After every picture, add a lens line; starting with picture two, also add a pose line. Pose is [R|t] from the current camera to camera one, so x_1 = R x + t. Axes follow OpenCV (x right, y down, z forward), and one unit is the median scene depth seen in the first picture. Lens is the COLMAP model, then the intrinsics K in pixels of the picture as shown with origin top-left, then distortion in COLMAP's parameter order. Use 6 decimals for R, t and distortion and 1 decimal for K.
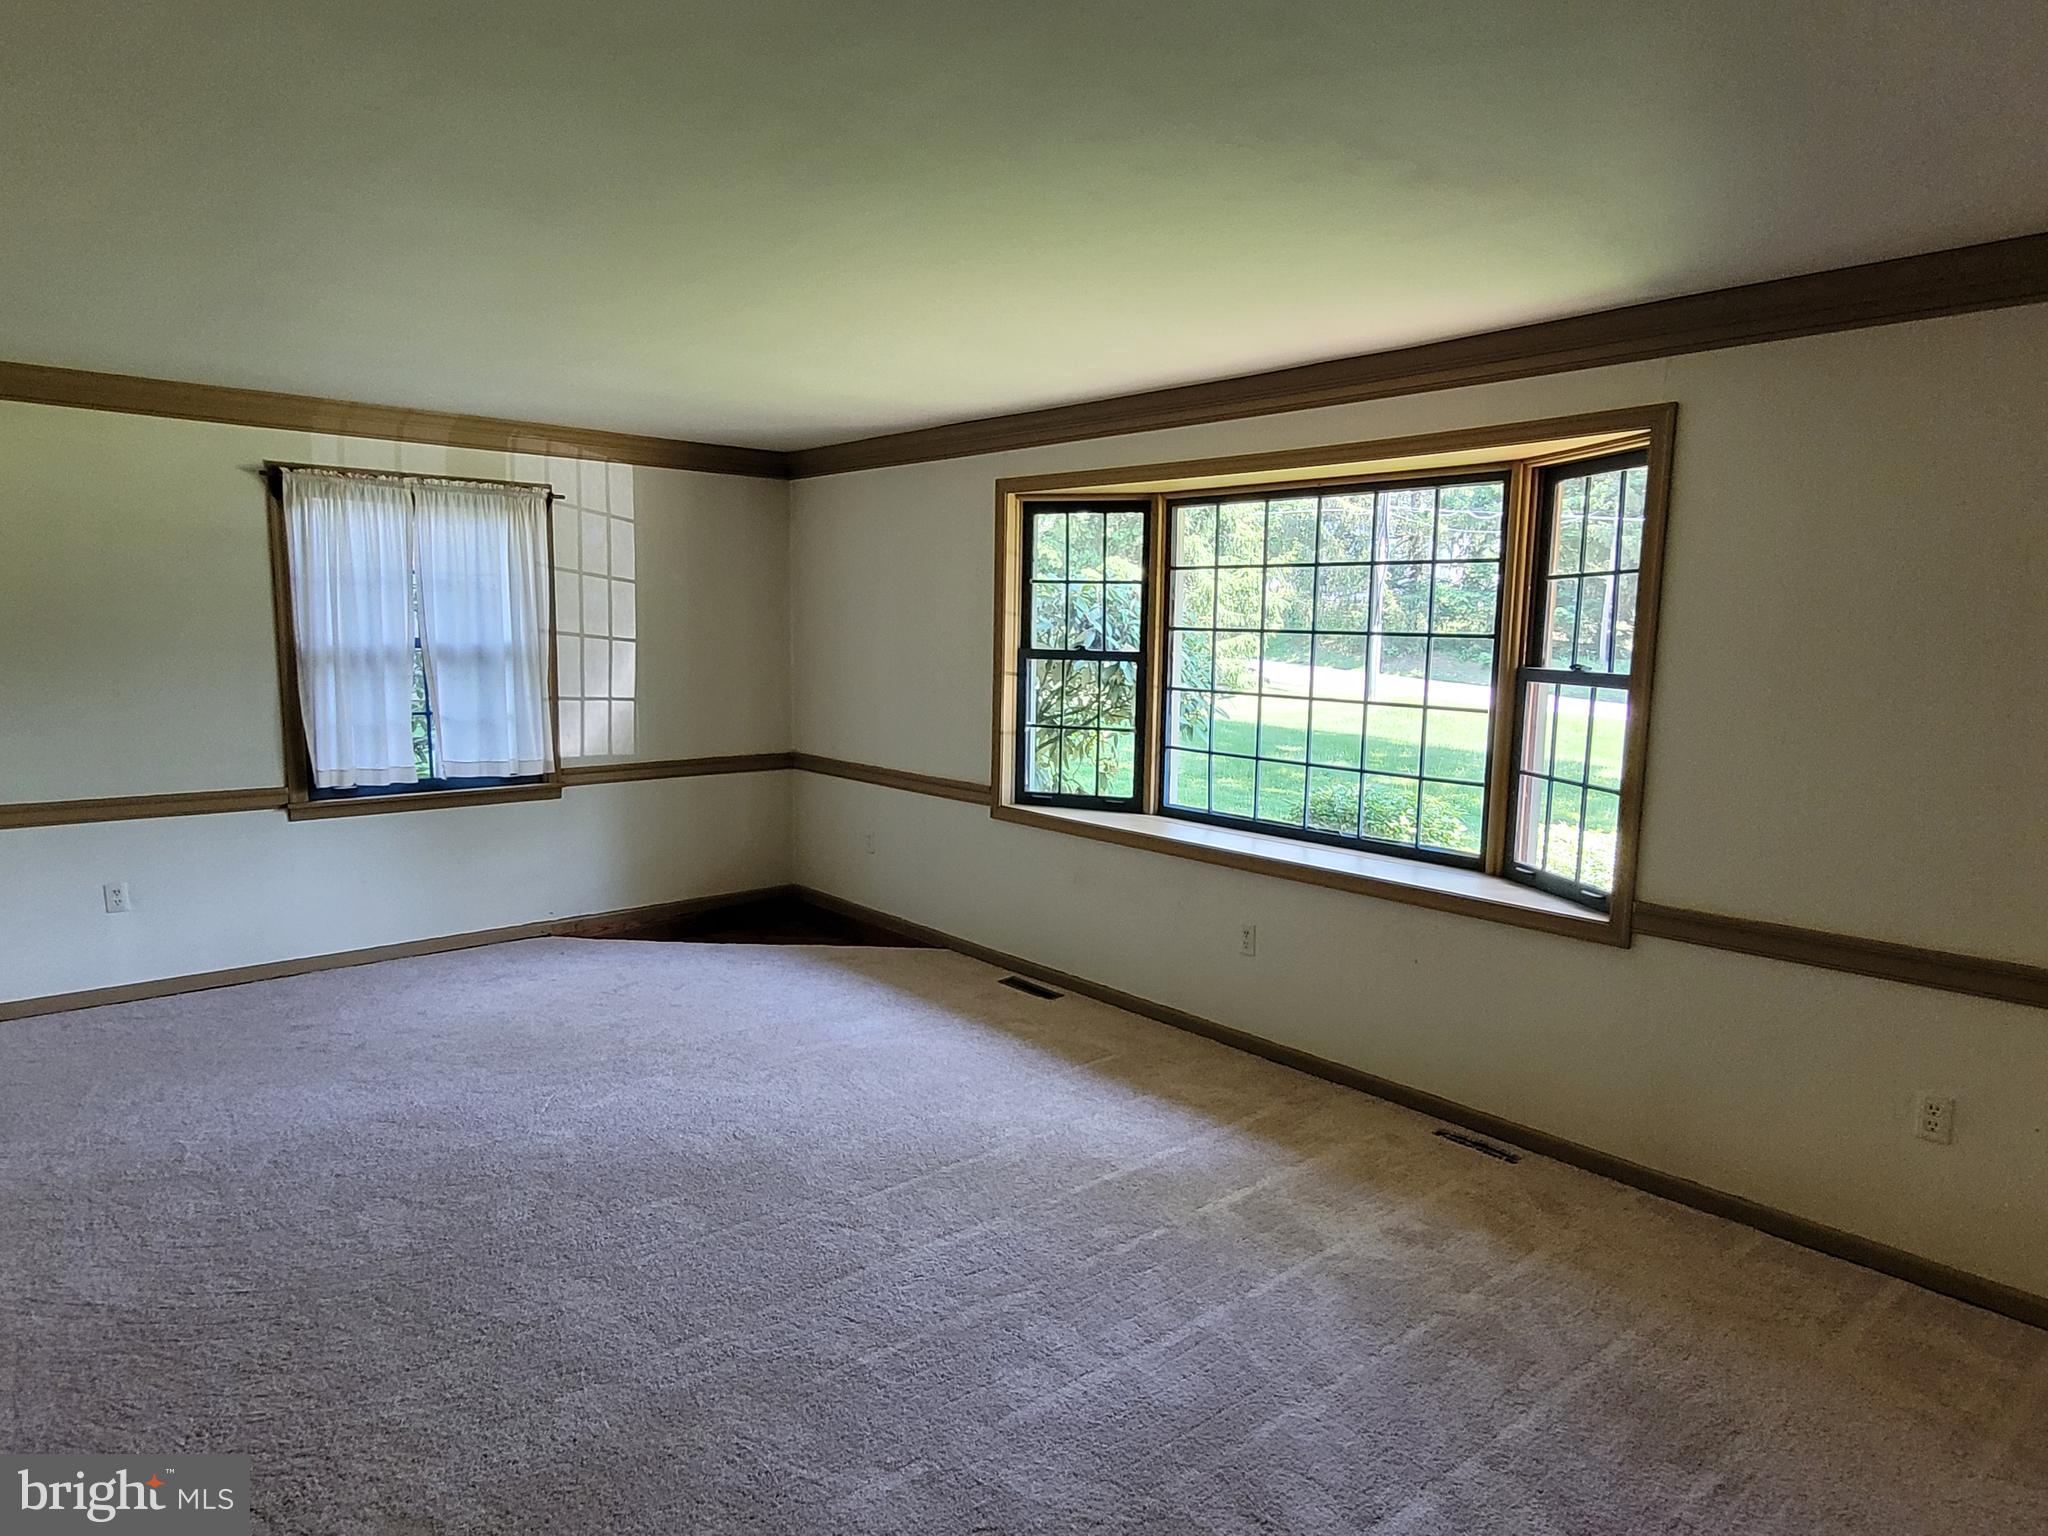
lens RADIAL K [[1179.9, 0, 1024.0], [0, 1179.9, 768.0], [0, 0, 1]] dist [0.012168, -0.000952]
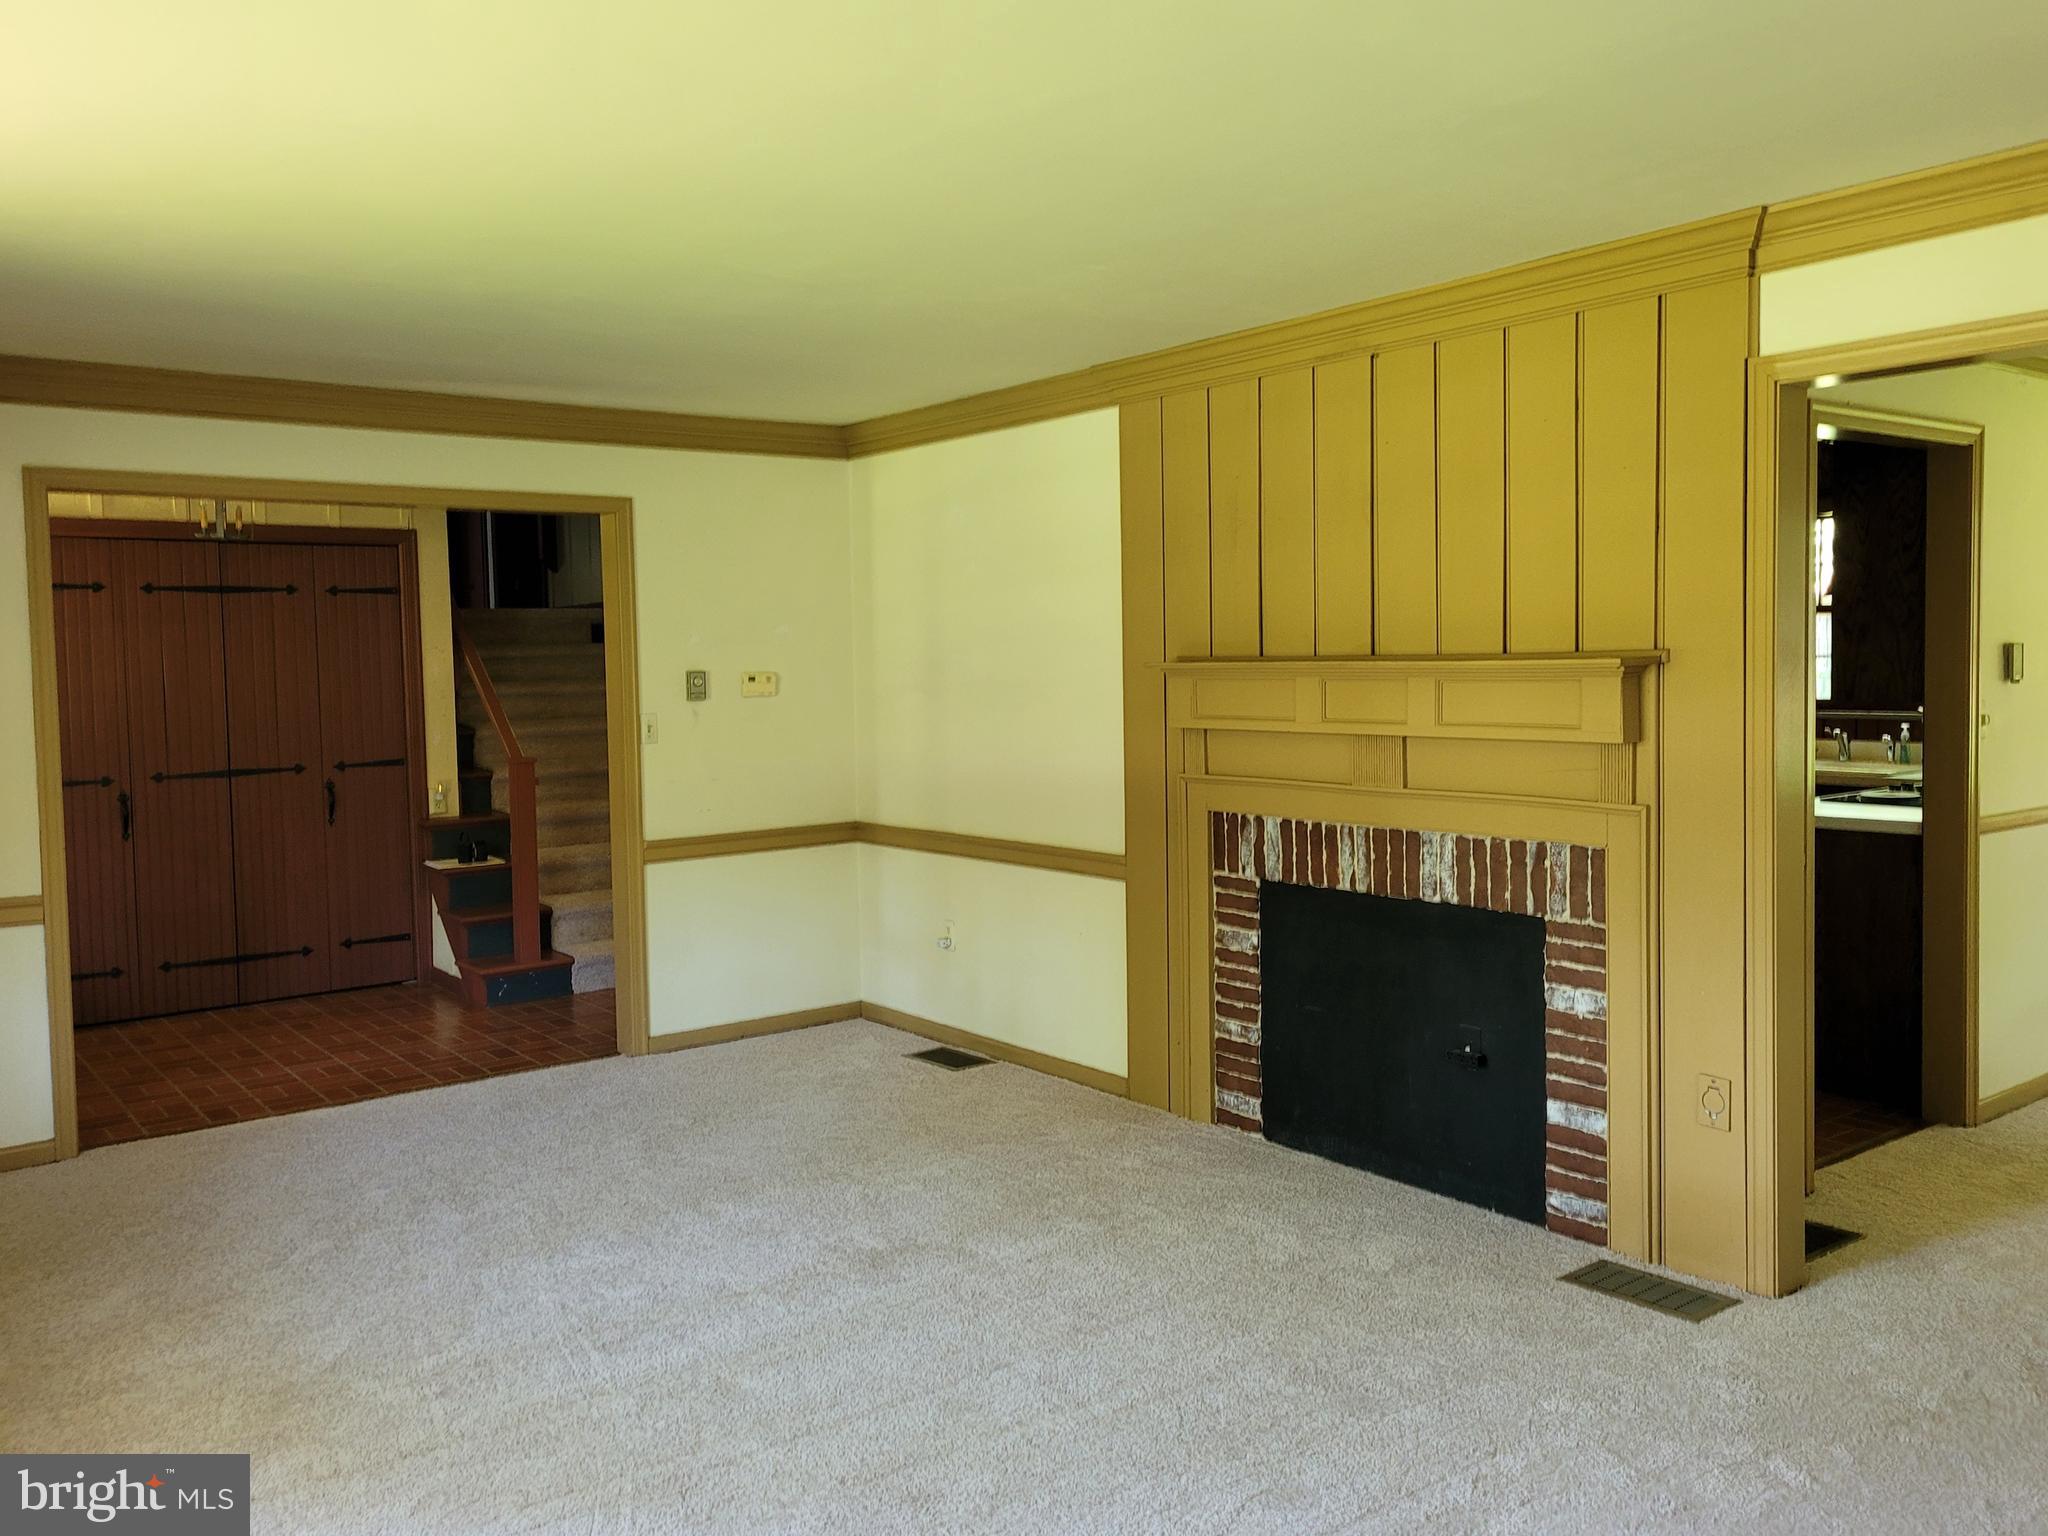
lens RADIAL K [[1680.2, 0, 1032.2], [0, 1680.2, 742.9], [0, 0, 1]] dist [0.061708, -0.038328]
pose [[-0.999359, 0.000736, 0.035778, -0.197370], [0.006829, 0.985337, 0.170485, -0.125812], [-0.035128, 0.170620, -0.984711, 1.120490]]
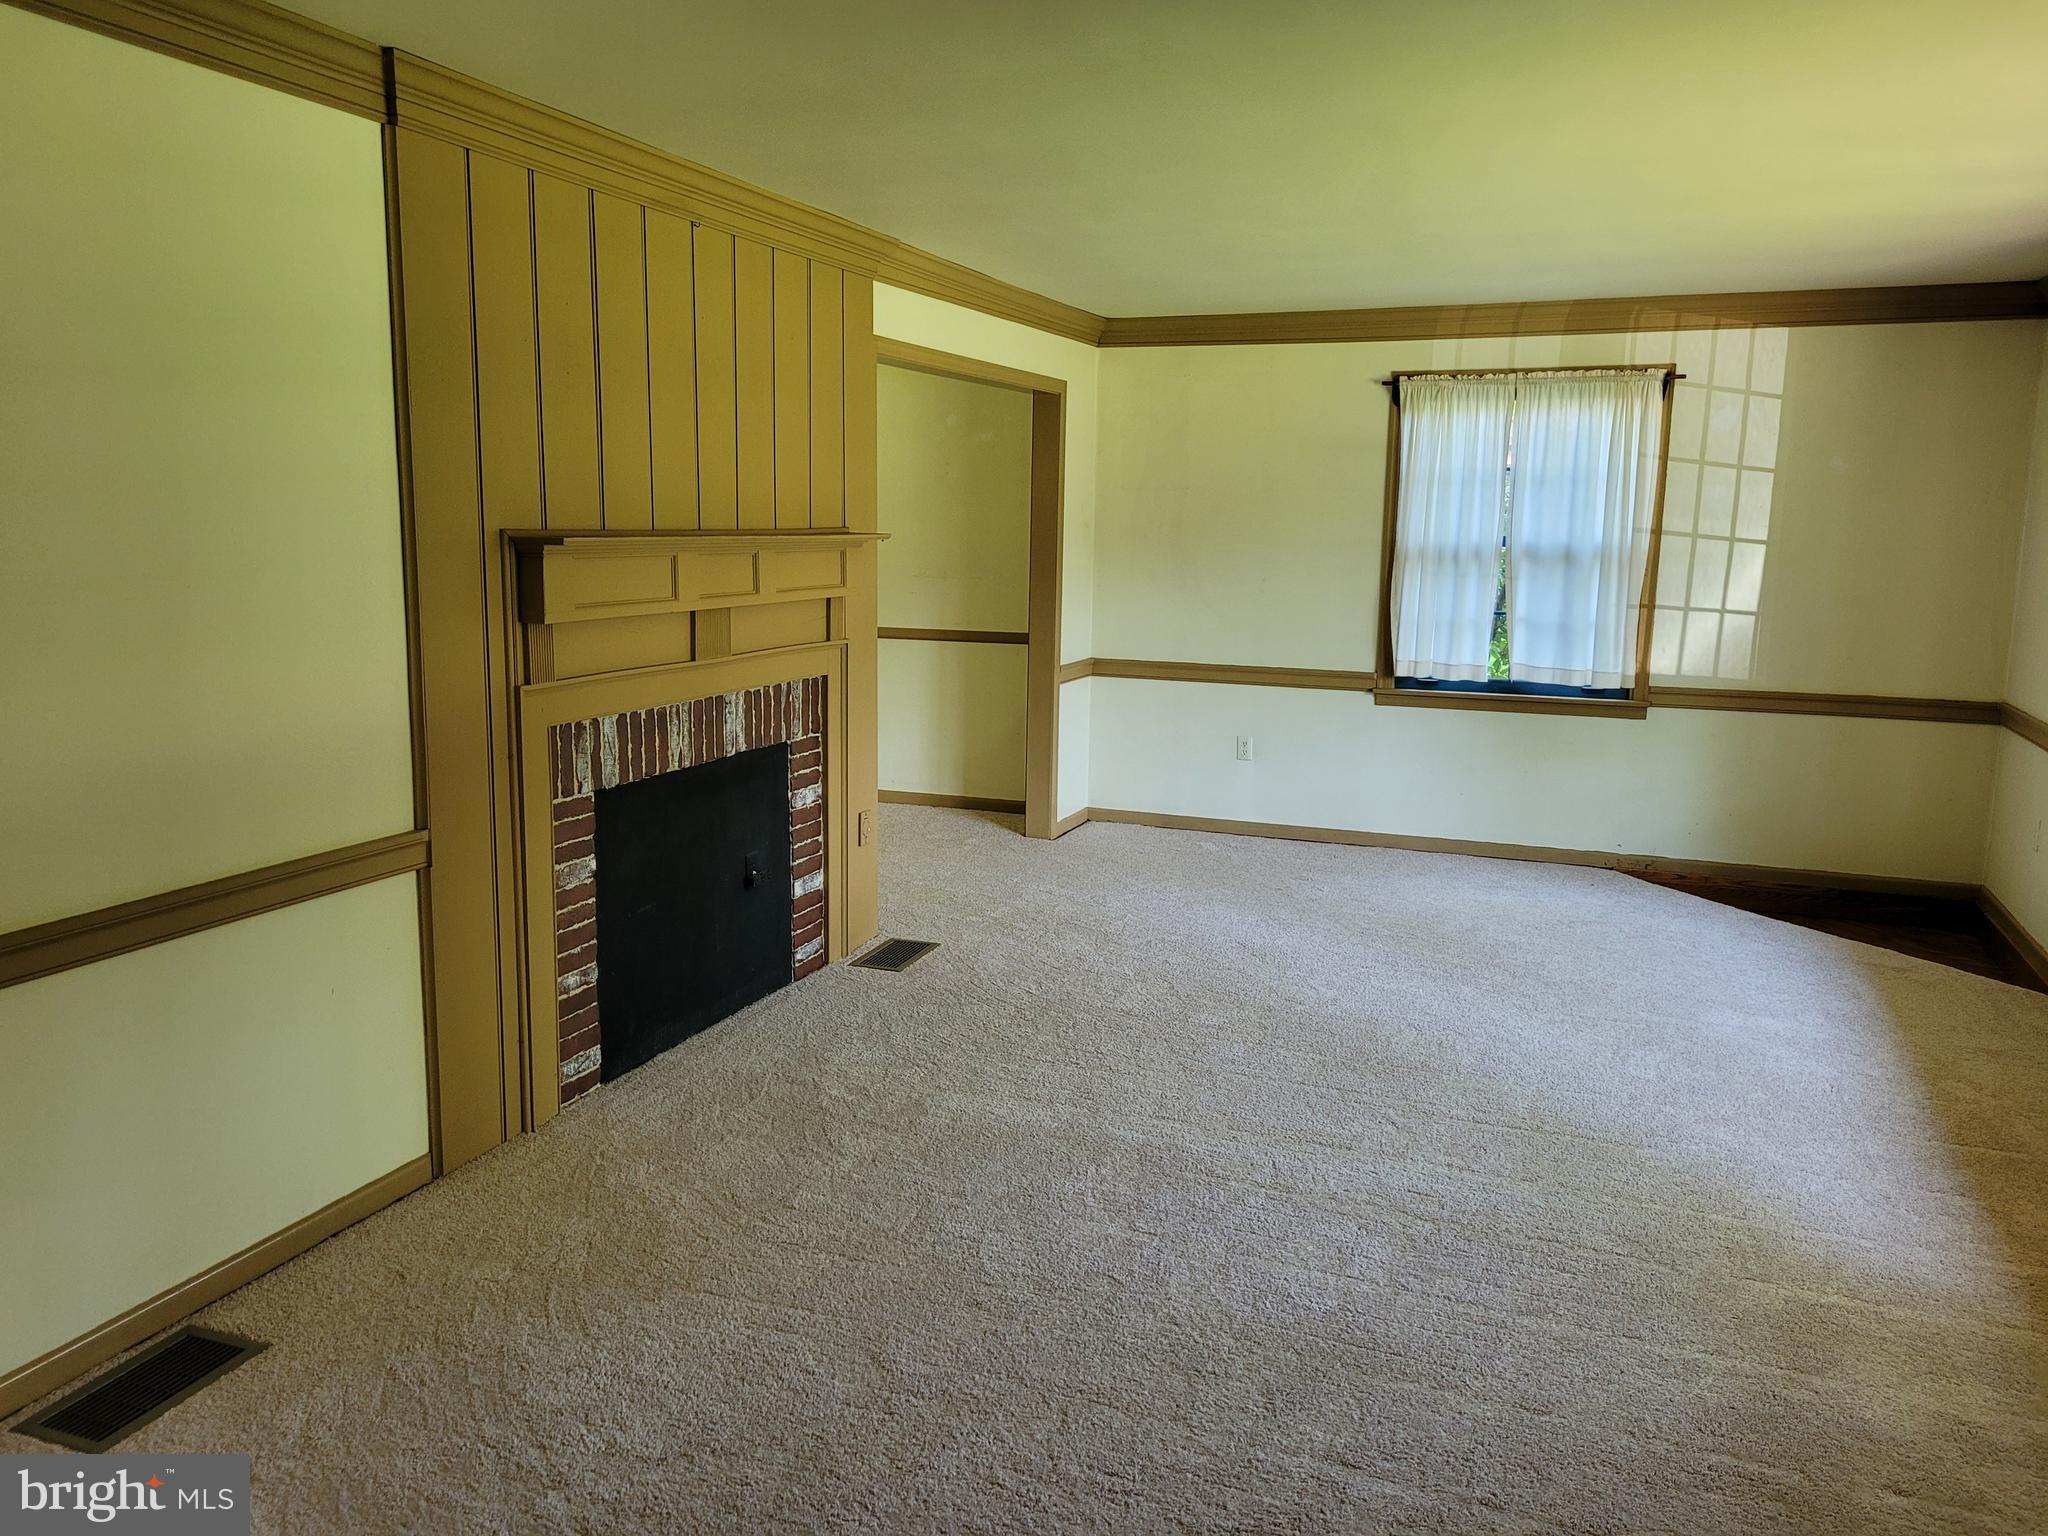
lens RADIAL K [[1468.7, 0, 1034.0], [0, 1468.7, 763.3], [0, 0, 1]] dist [-0.002186, -0.001276]
pose [[0.476839, 0.137709, -0.868136, 0.401951], [-0.109589, 0.989259, 0.096728, 0.002168], [0.872132, 0.049015, 0.486809, 0.071693]]
